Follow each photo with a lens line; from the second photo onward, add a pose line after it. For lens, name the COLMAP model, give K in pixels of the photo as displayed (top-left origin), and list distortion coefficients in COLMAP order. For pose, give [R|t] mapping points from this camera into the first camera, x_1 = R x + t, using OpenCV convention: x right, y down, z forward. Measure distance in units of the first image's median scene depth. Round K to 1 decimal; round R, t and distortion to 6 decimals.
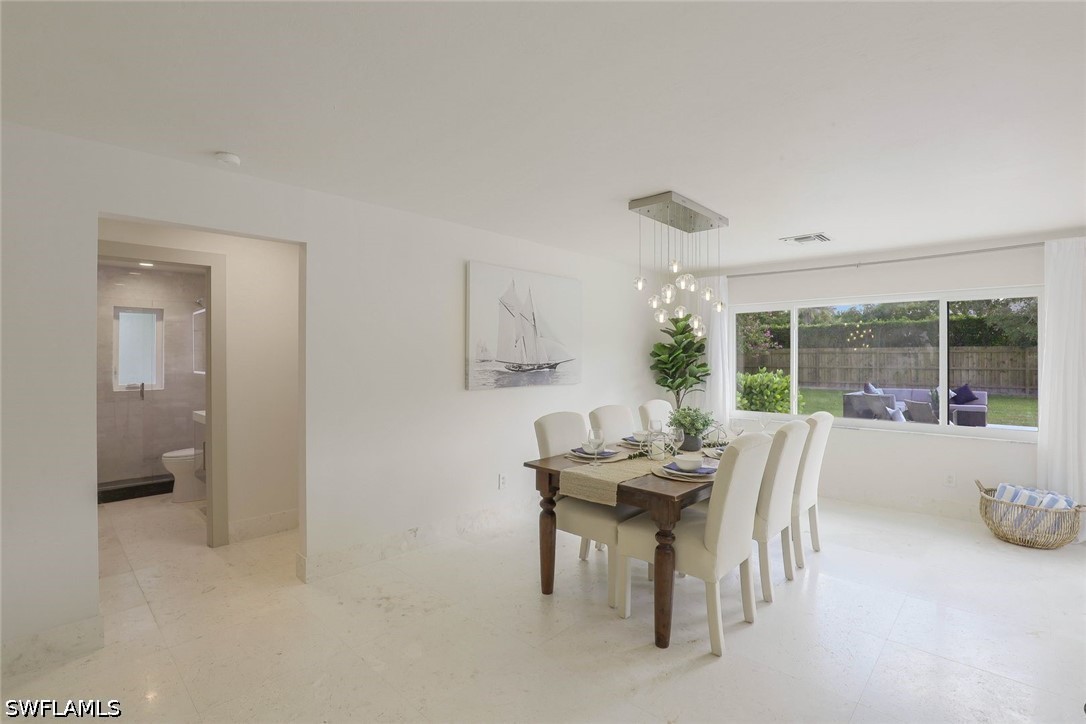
lens RADIAL K [[499.7, 0, 558.5], [0, 499.7, 354.4], [0, 0, 1]] dist [-0.024043, 0.003487]
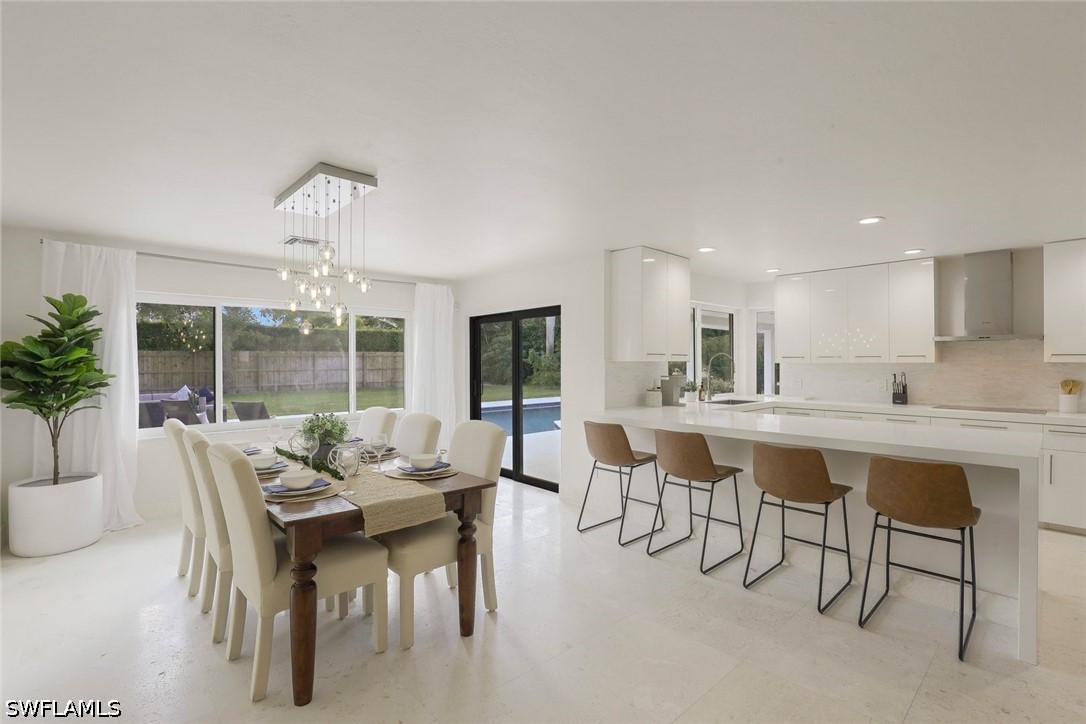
lens RADIAL K [[499.7, 0, 558.7], [0, 499.7, 359.8], [0, 0, 1]] dist [-0.024043, 0.003487]
pose [[0.070584, -0.000986, 0.997505, -0.506633], [-0.001949, 0.999997, 0.001127, 0.004370], [-0.997504, -0.002024, 0.070582, 0.447436]]
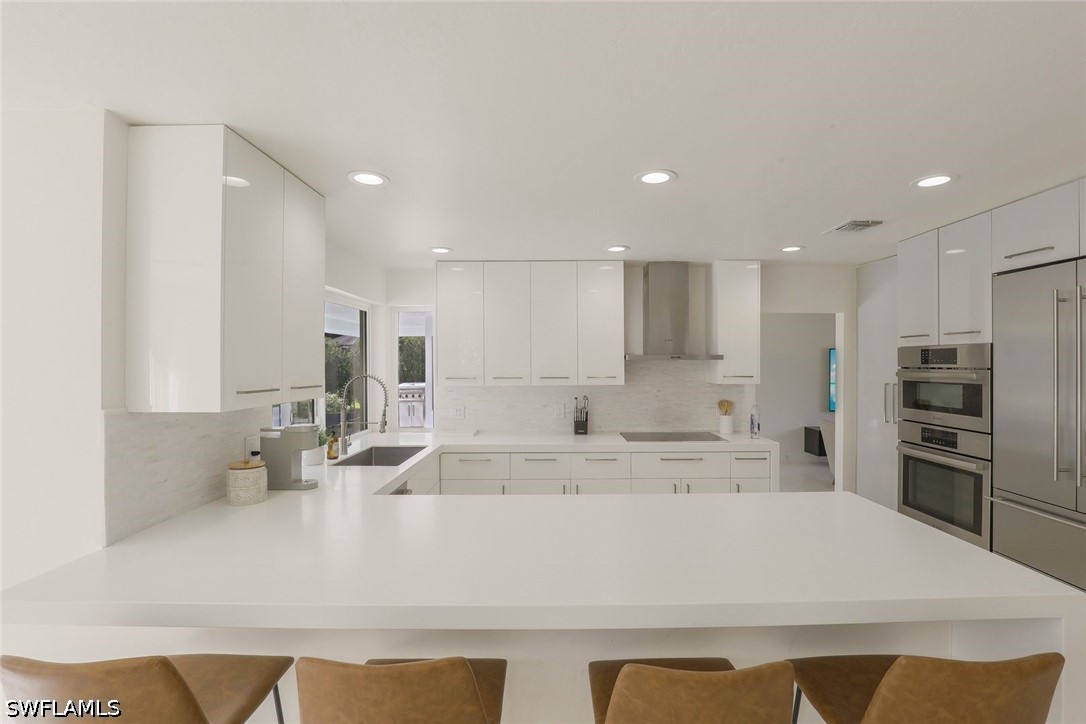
lens RADIAL K [[499.7, 0, 553.7], [0, 499.7, 359.0], [0, 0, 1]] dist [-0.024043, 0.003487]
pose [[-0.670253, 0.001460, 0.742131, 0.106481], [-0.003572, 0.999980, -0.005193, -0.038226], [-0.742124, -0.006132, -0.670235, 0.417090]]
